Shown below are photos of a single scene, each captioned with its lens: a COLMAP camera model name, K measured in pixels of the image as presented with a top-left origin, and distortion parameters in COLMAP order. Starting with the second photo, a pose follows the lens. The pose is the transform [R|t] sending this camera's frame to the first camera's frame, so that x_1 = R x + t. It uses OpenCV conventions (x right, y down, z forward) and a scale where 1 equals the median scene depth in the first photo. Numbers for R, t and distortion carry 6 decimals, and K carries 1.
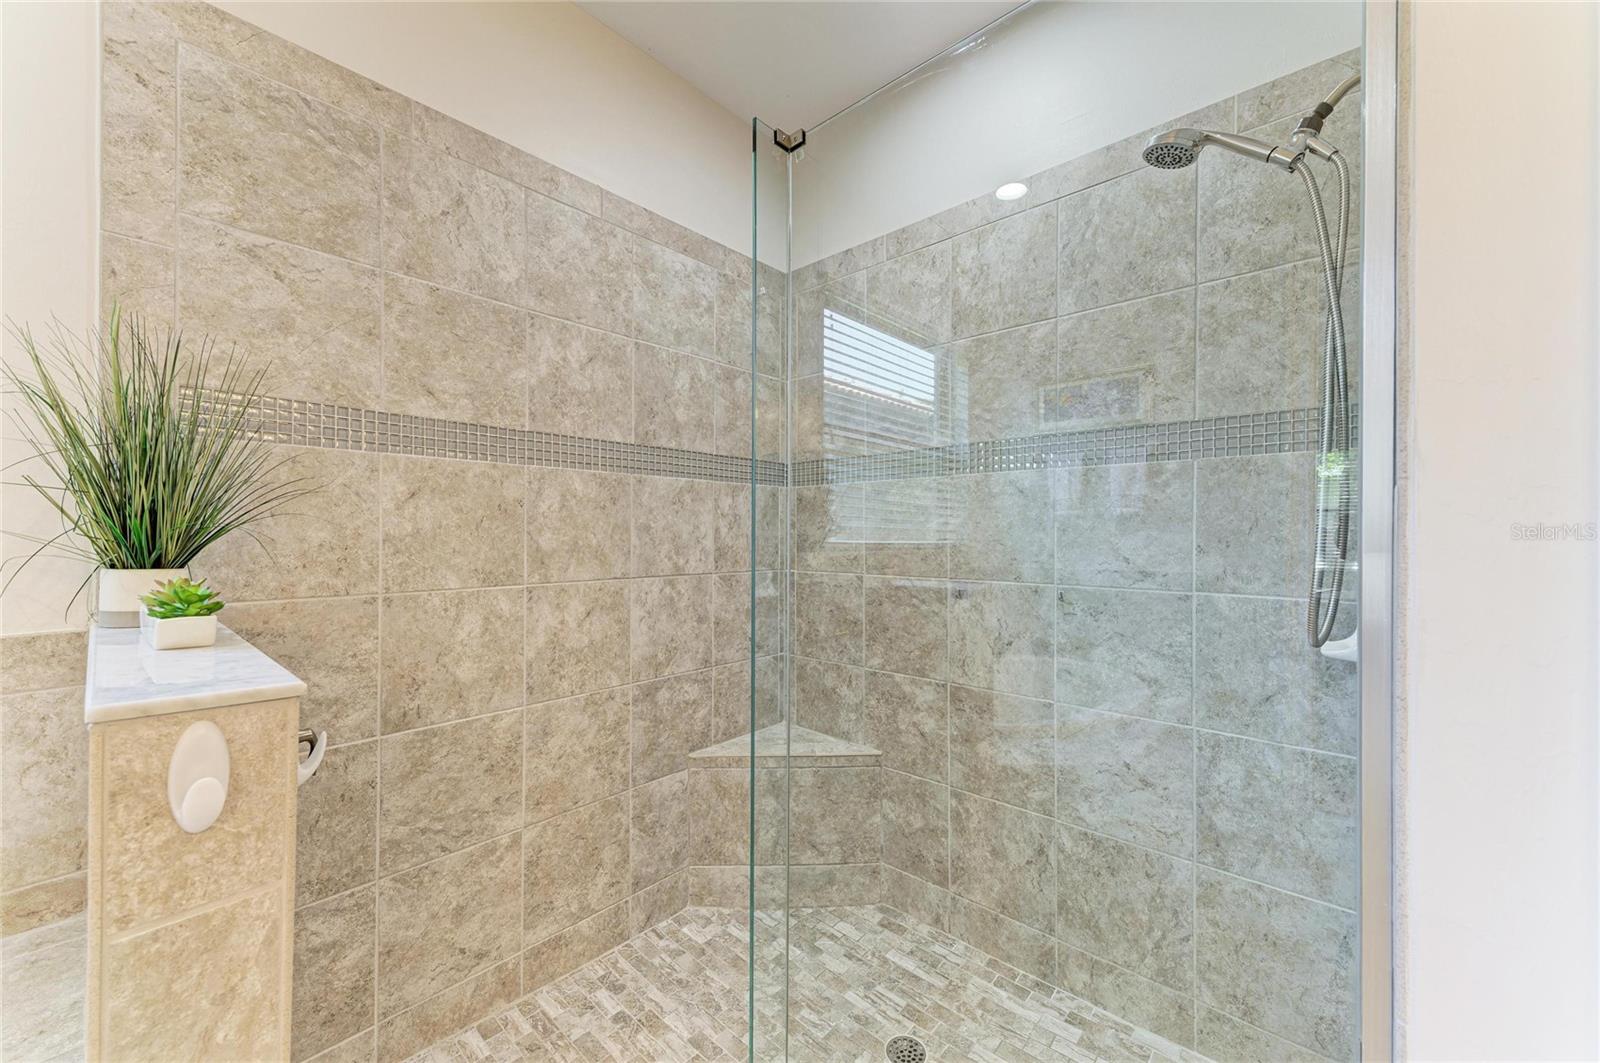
lens RADIAL K [[614.0, 0, 800.0], [0, 614.0, 531.5], [0, 0, 1]] dist [0.016495, -0.000316]
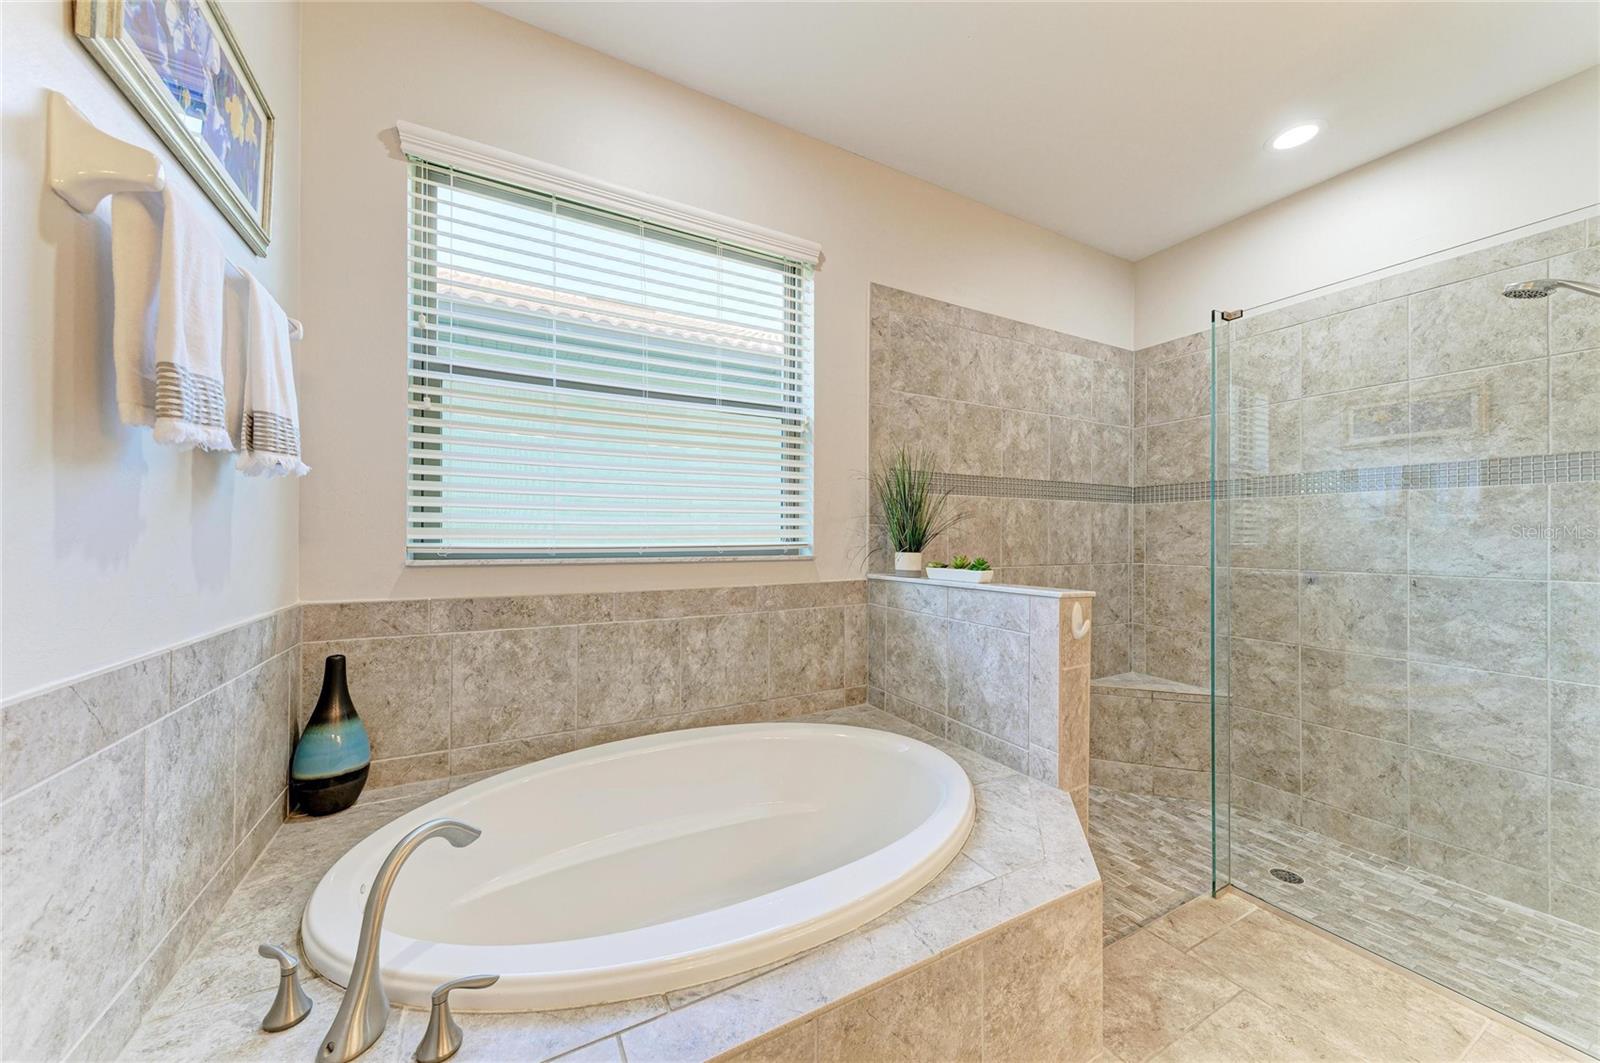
lens RADIAL K [[565.0, 0, 792.6], [0, 565.0, 533.1], [0, 0, 1]] dist [0.014763, -0.004276]
pose [[0.940466, -0.002474, -0.339880, -0.439265], [0.001086, 0.999990, -0.004275, -0.002204], [0.339887, 0.003652, 0.940459, -0.659899]]
